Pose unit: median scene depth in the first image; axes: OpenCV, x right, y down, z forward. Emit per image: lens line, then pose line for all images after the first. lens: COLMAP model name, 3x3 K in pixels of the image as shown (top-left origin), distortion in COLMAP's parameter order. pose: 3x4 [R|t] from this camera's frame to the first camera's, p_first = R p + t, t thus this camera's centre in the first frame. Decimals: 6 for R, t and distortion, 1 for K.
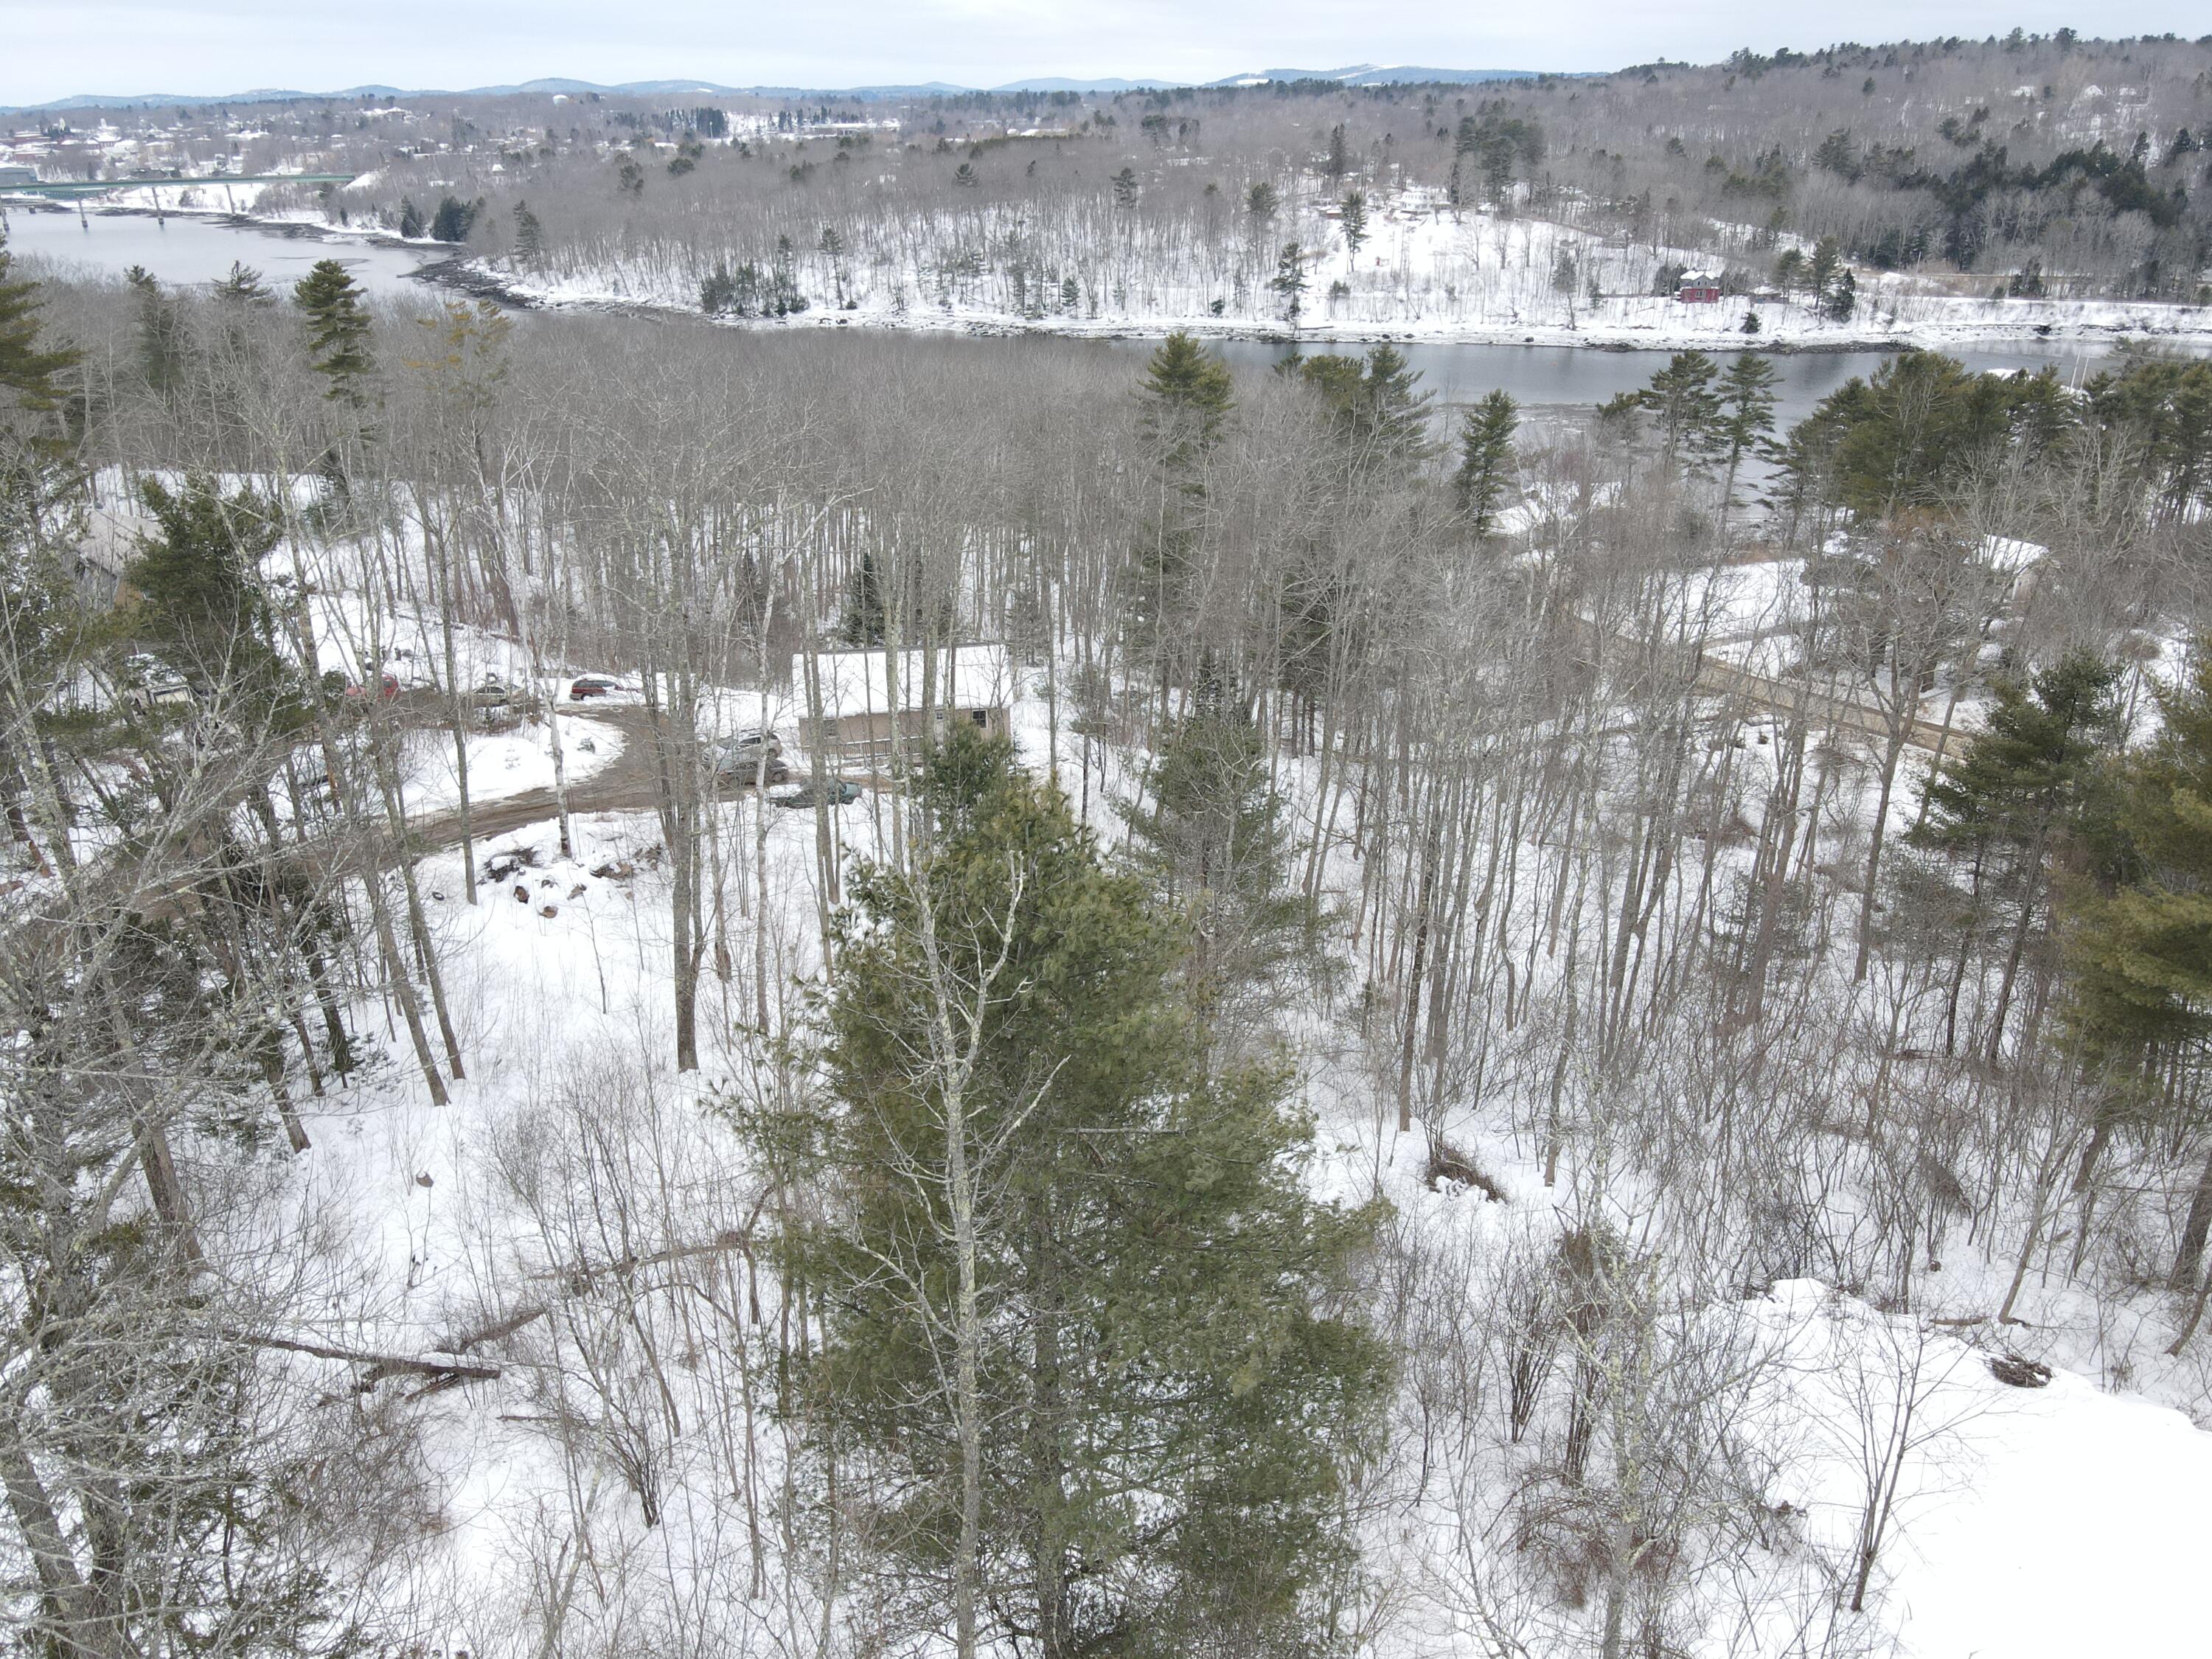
lens RADIAL K [[1620.7, 0, 1092.7], [0, 1620.7, 823.3], [0, 0, 1]] dist [0.017264, 0.004545]
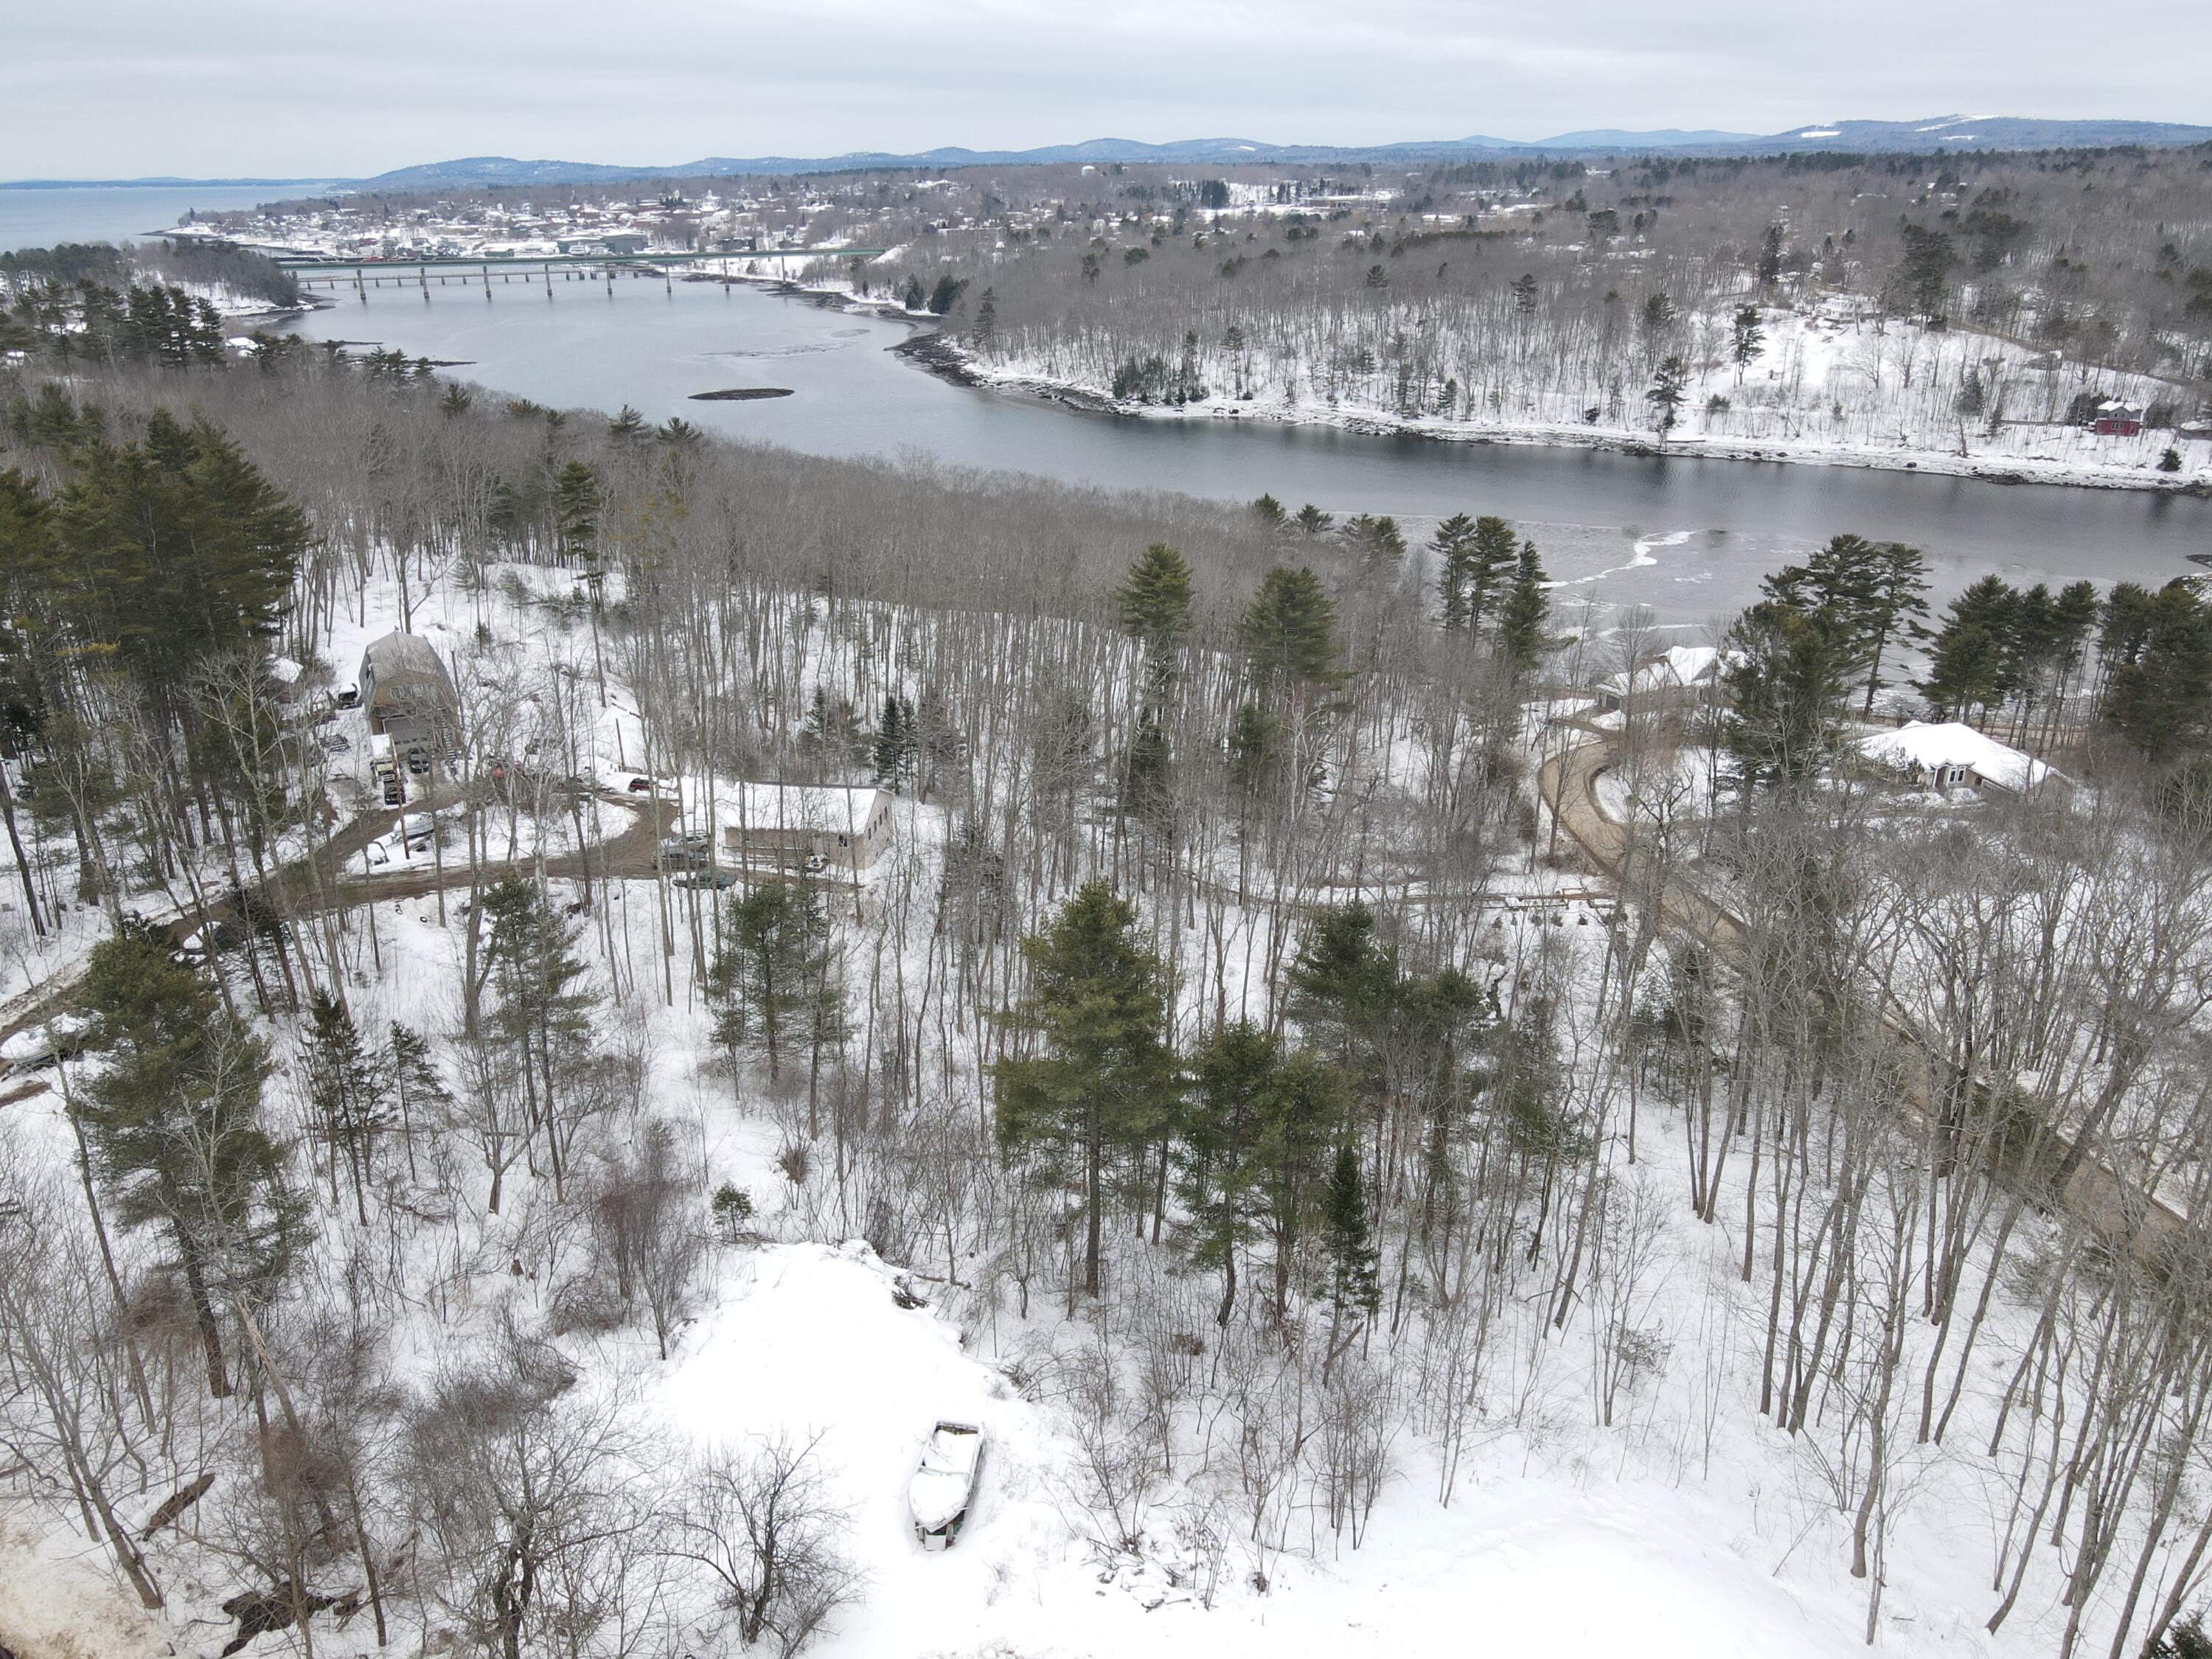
lens RADIAL K [[1626.0, 0, 1094.2], [0, 1626.0, 825.6], [0, 0, 1]] dist [0.007437, 0.013051]
pose [[0.953743, 0.113524, -0.278363, 0.093400], [-0.120729, 0.992646, -0.008820, -0.015743], [0.275315, 0.042019, 0.960436, -0.055824]]
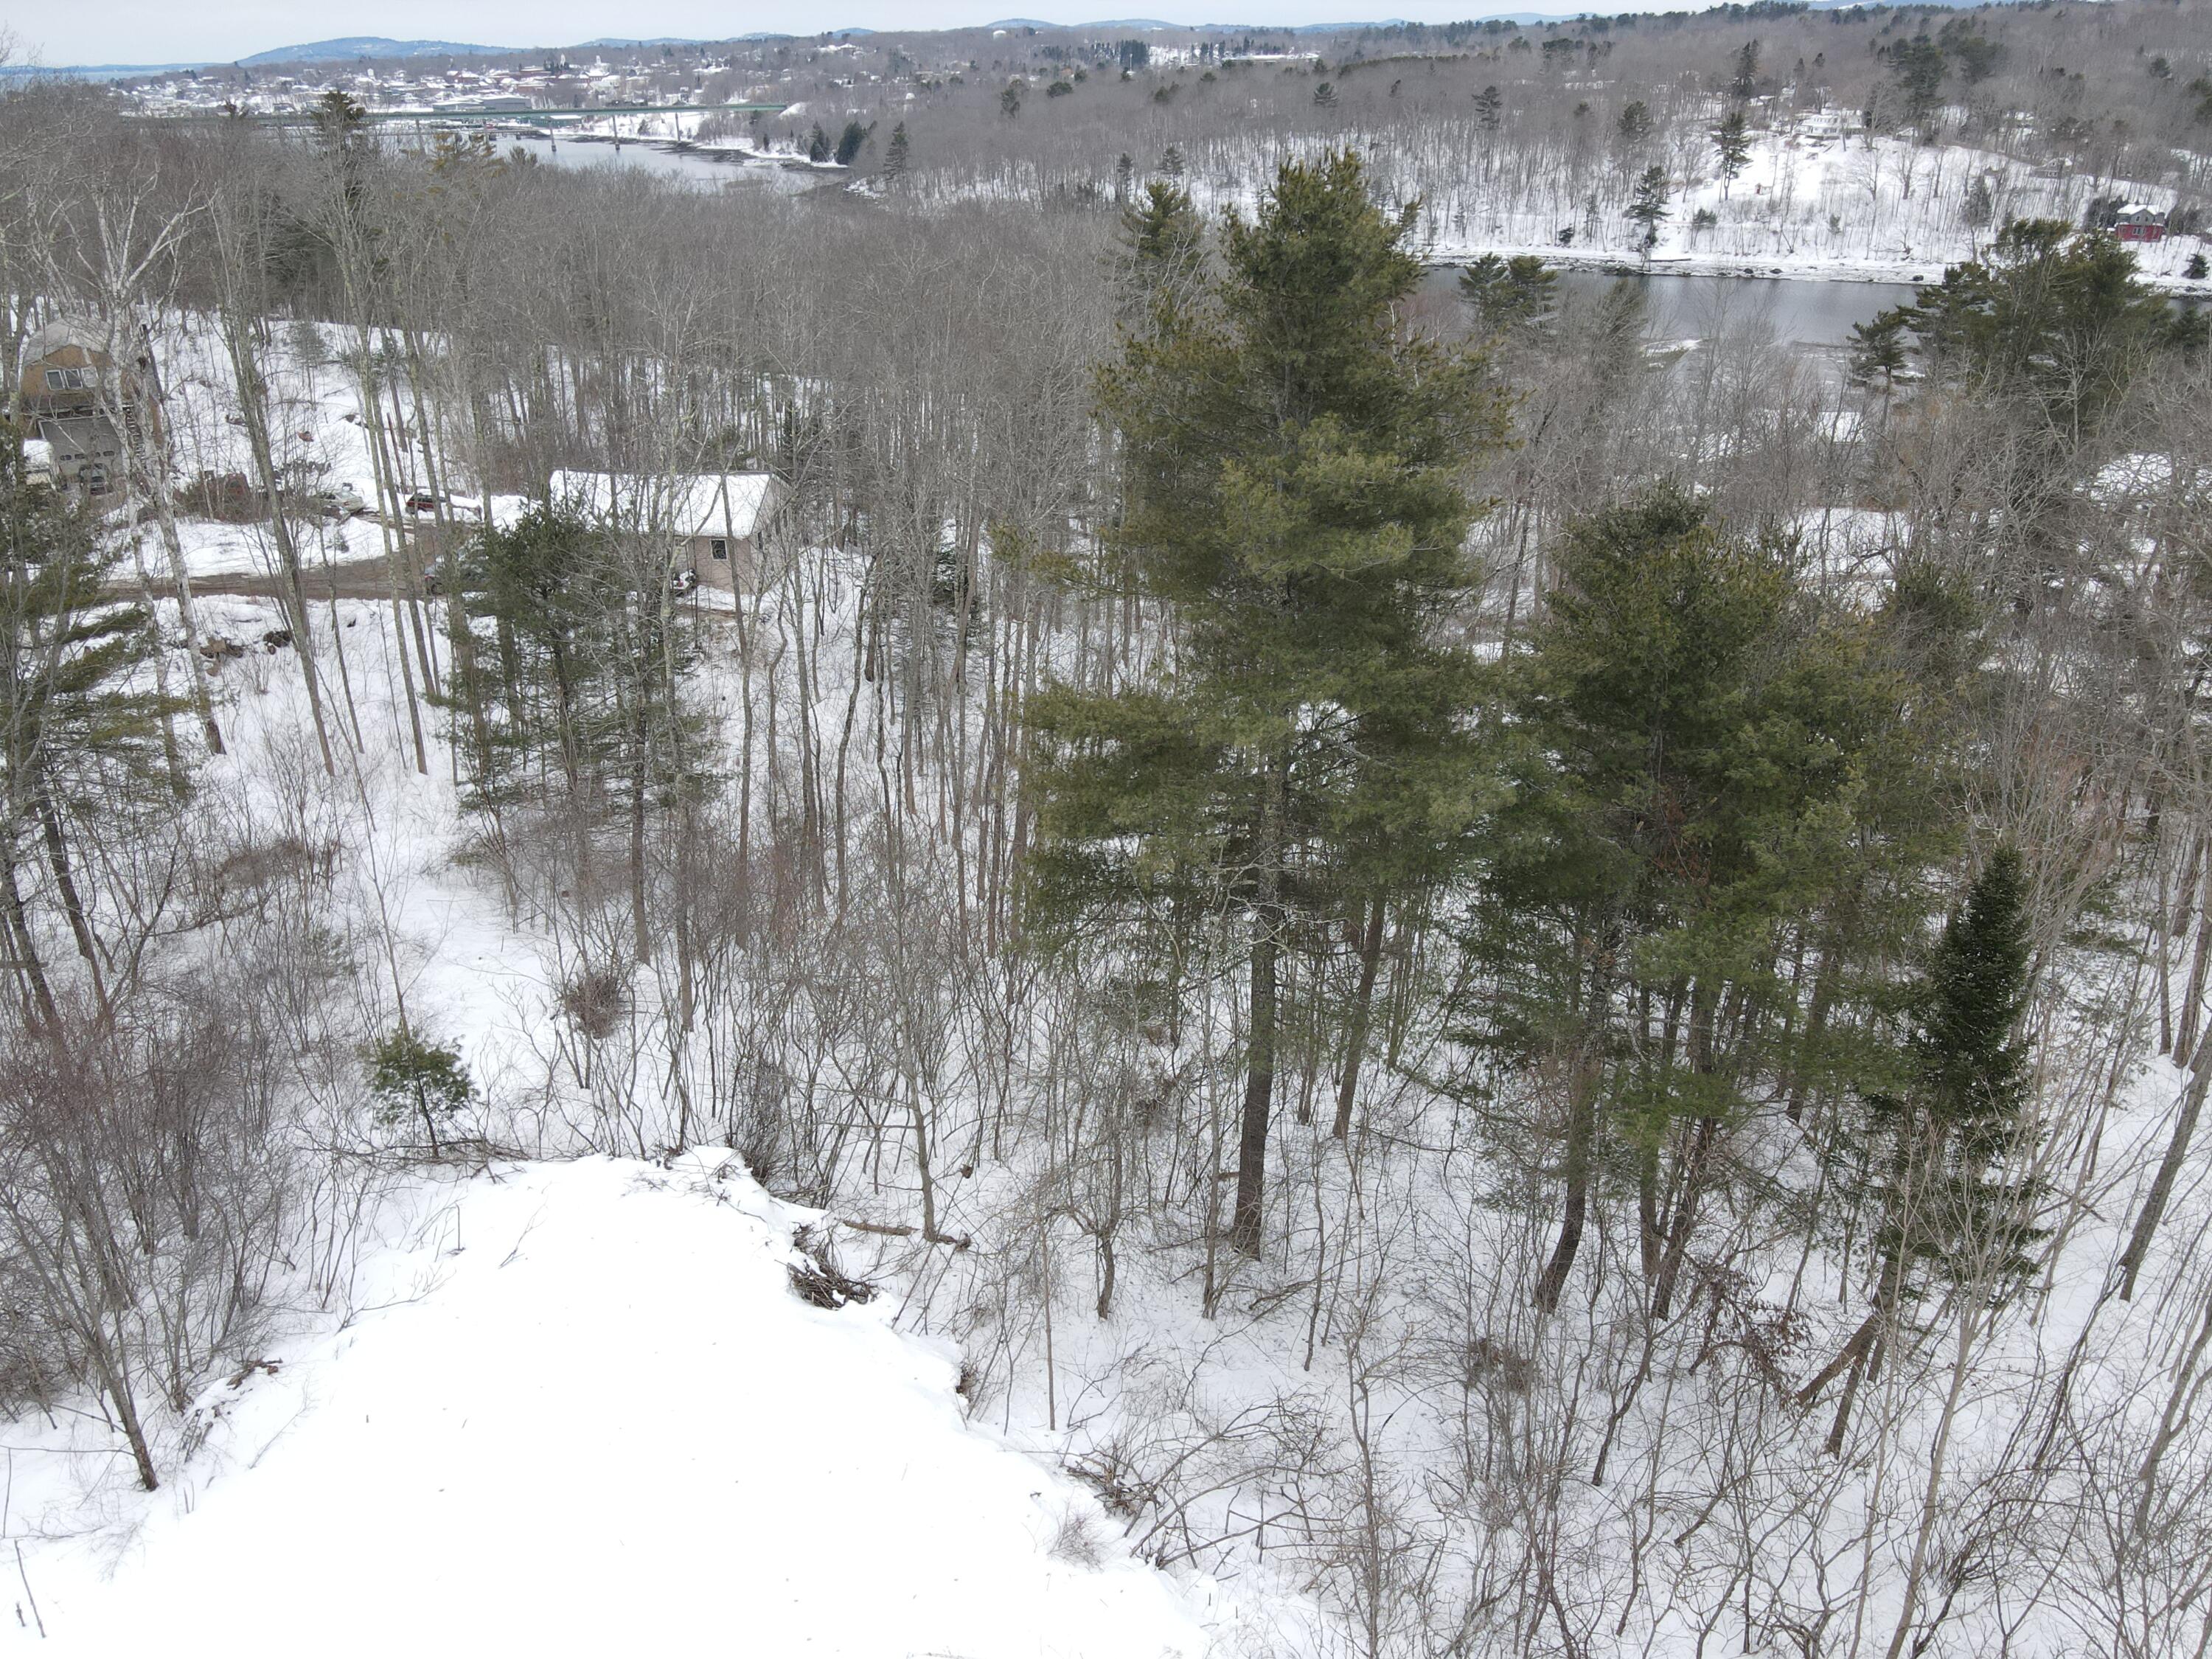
lens RADIAL K [[1620.7, 0, 1092.7], [0, 1620.7, 823.3], [0, 0, 1]] dist [0.017264, 0.004545]
pose [[0.967562, 0.106480, -0.229099, 0.064449], [-0.099534, 0.994160, 0.041696, 0.005730], [0.232201, -0.017540, 0.972510, 0.022203]]
